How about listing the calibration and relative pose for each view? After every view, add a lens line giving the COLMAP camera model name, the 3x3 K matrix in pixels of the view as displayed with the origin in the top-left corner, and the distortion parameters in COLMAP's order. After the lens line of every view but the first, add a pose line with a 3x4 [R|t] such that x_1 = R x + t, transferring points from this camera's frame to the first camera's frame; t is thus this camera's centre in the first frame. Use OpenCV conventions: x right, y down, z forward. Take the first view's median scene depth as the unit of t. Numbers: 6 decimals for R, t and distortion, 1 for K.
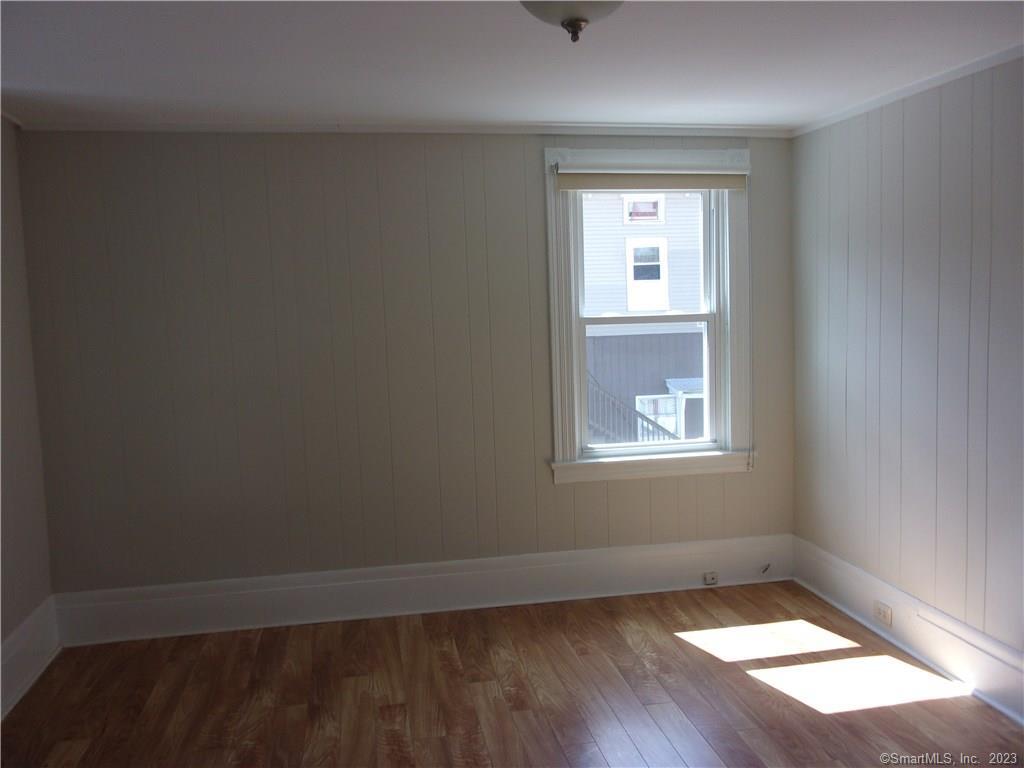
lens RADIAL K [[847.9, 0, 512.0], [0, 847.9, 384.0], [0, 0, 1]] dist [0.018265, -0.045717]
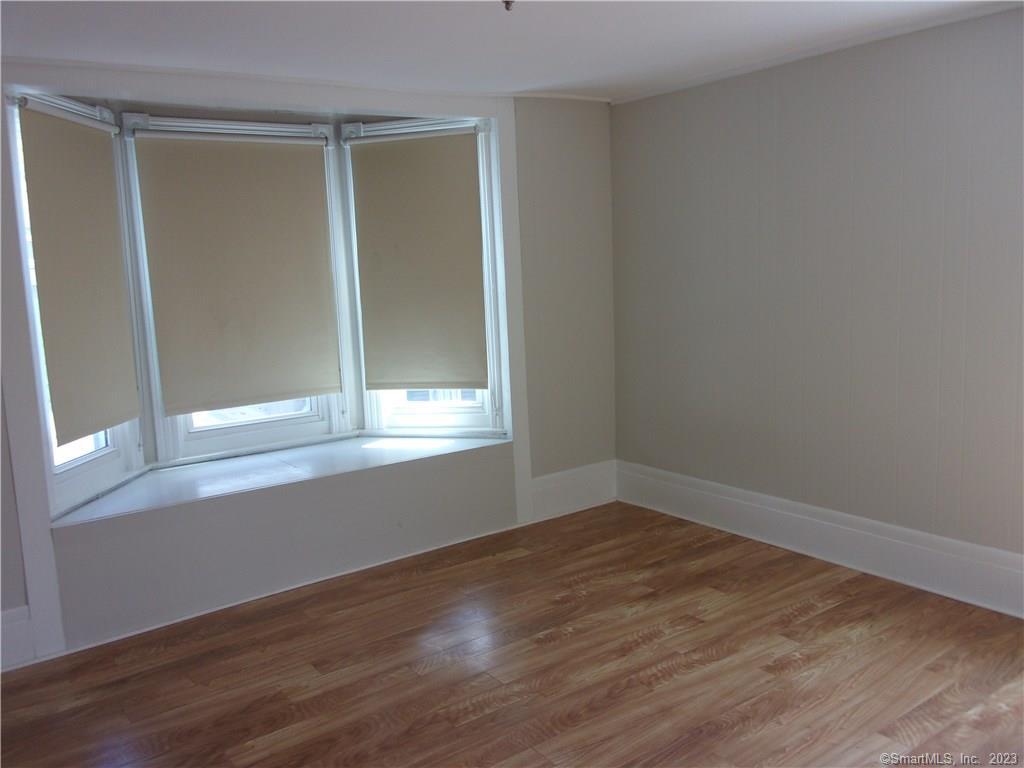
lens RADIAL K [[847.9, 0, 512.0], [0, 847.9, 384.0], [0, 0, 1]] dist [0.018265, -0.045717]
pose [[0.442535, 0.141776, -0.885473, 0.621072], [-0.055523, 0.989861, 0.130741, -0.039505], [0.895031, -0.008694, 0.445919, 0.294320]]
